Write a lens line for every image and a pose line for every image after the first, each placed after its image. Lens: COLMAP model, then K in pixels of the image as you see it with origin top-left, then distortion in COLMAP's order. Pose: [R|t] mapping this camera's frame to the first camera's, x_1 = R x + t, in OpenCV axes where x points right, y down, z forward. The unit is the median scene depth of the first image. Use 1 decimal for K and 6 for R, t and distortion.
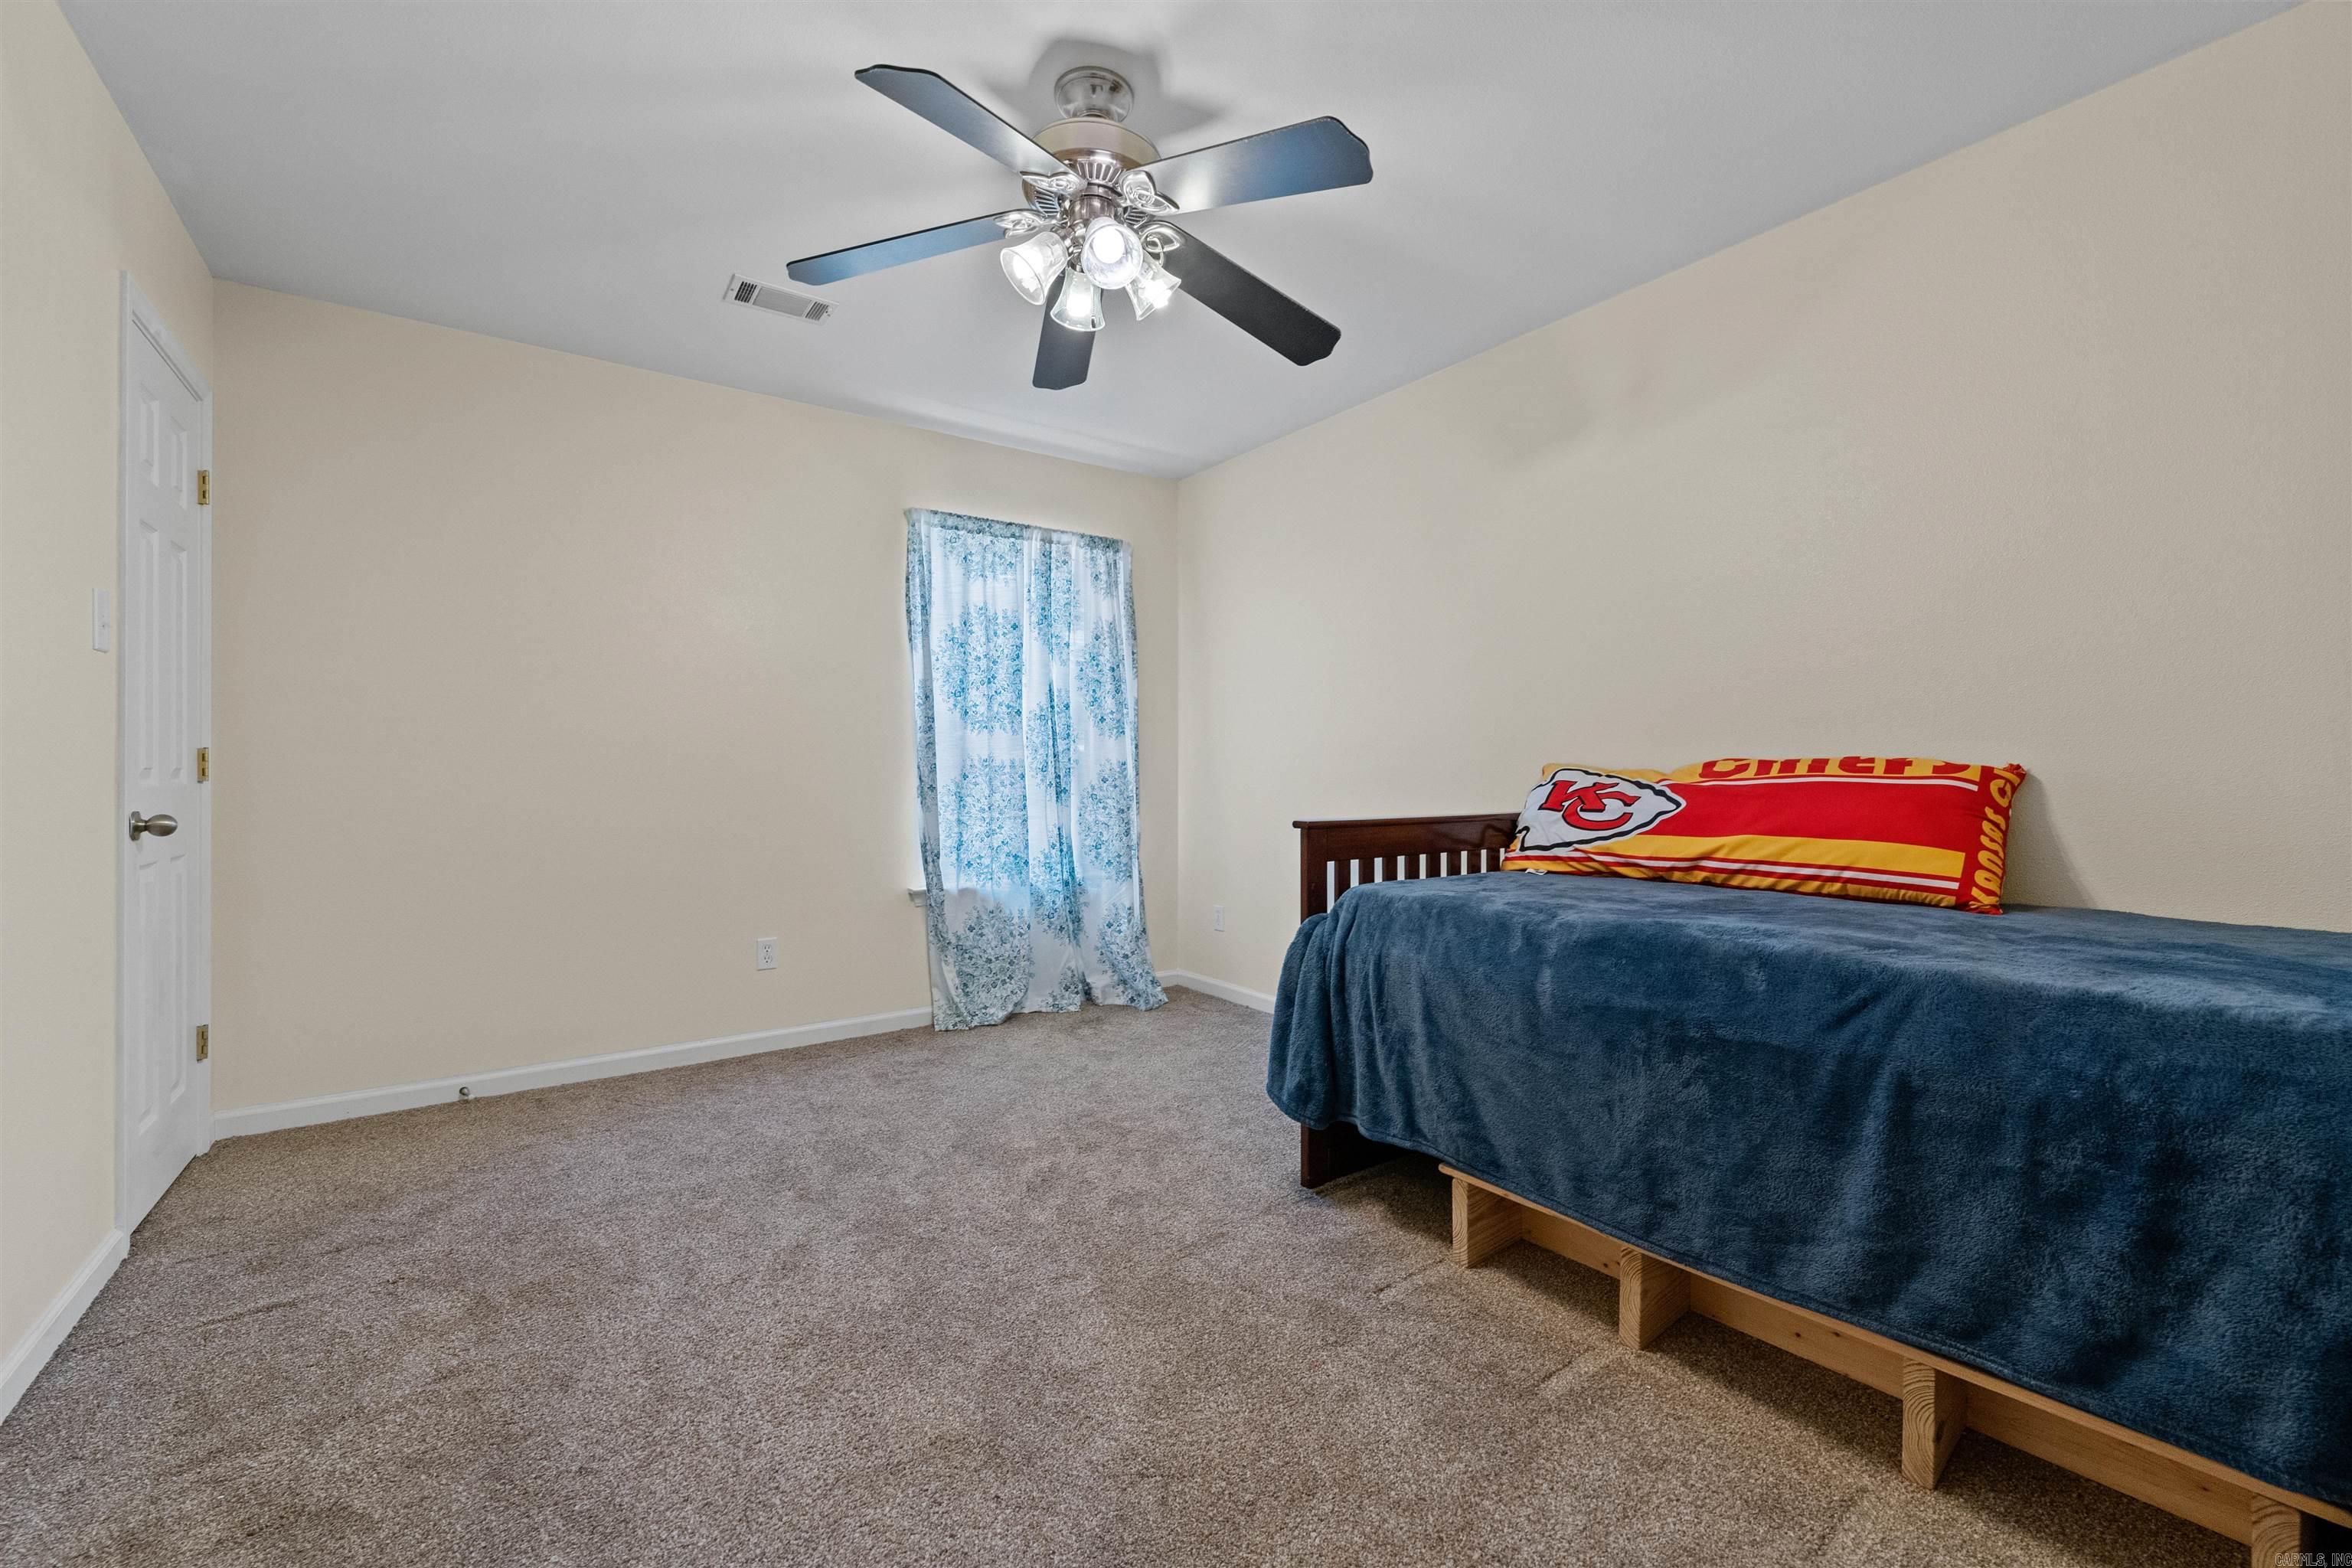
lens RADIAL K [[960.7, 0, 1183.0], [0, 960.7, 774.9], [0, 0, 1]] dist [0.007714, -0.002568]
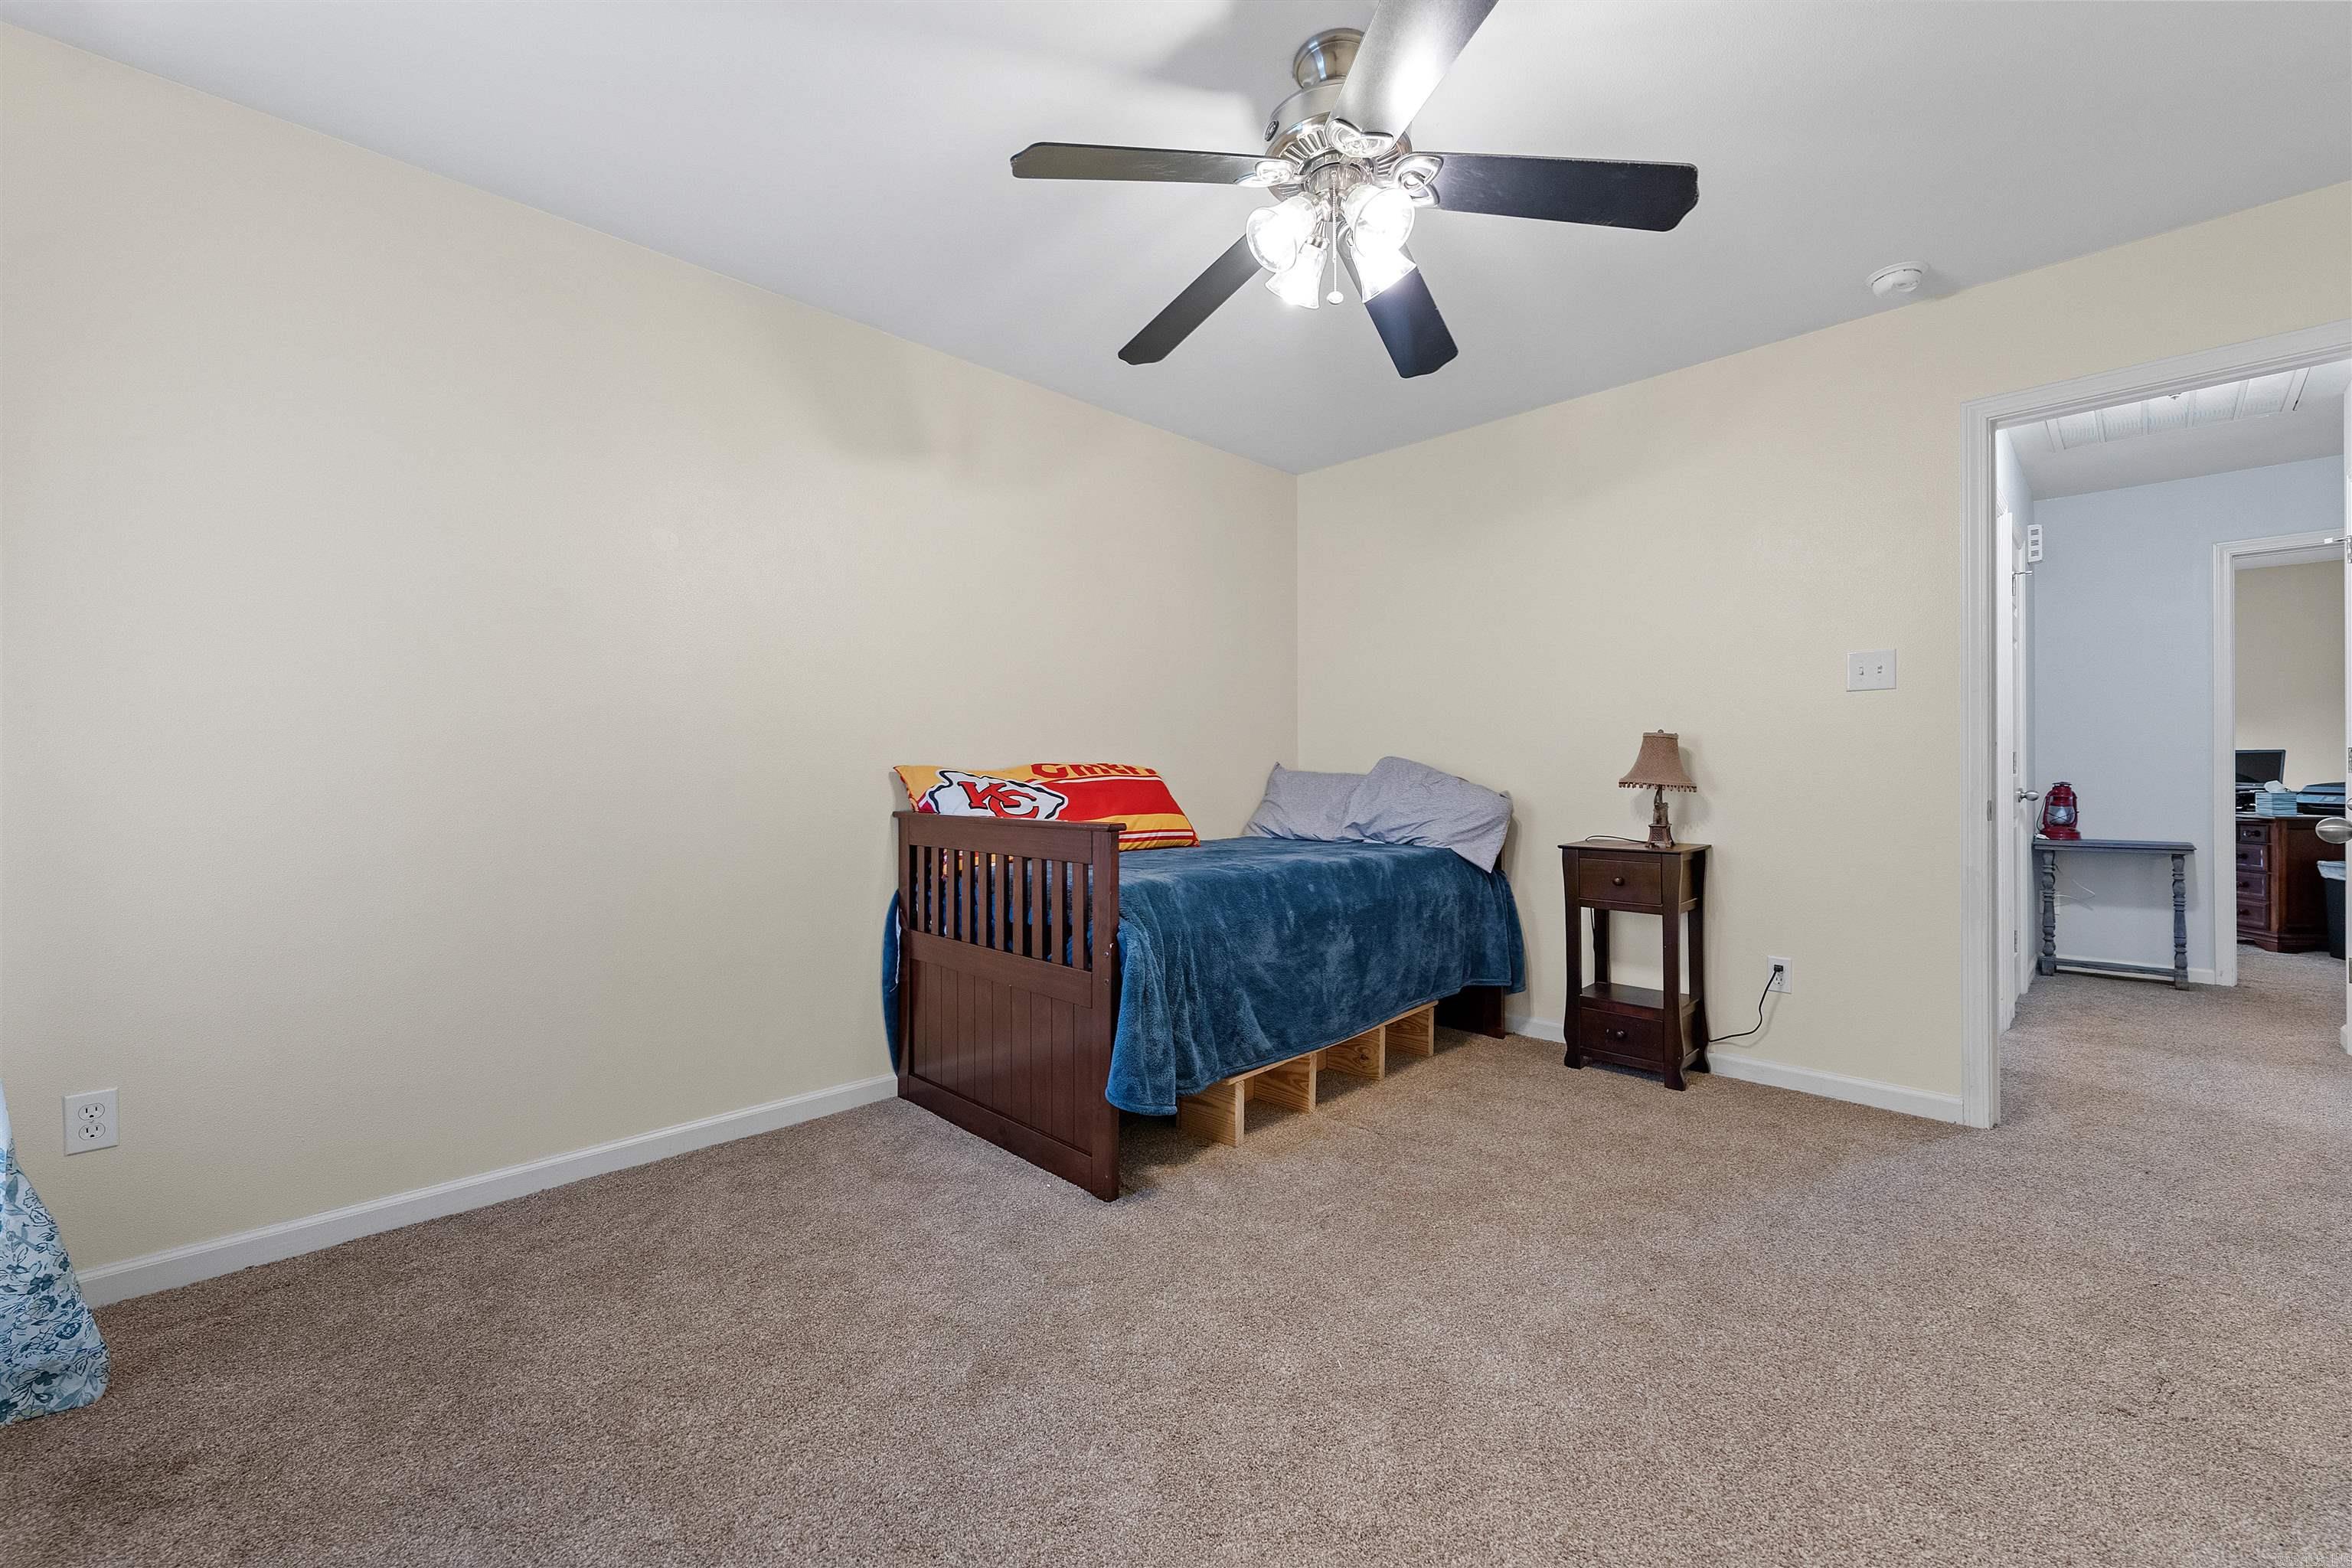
lens RADIAL K [[960.7, 0, 1177.5], [0, 960.7, 772.7], [0, 0, 1]] dist [0.007714, -0.002568]
pose [[-0.165457, 0.005817, 0.986200, -0.879119], [0.007501, 0.999961, -0.004640, 0.003768], [-0.986188, 0.006629, -0.165494, 1.144876]]
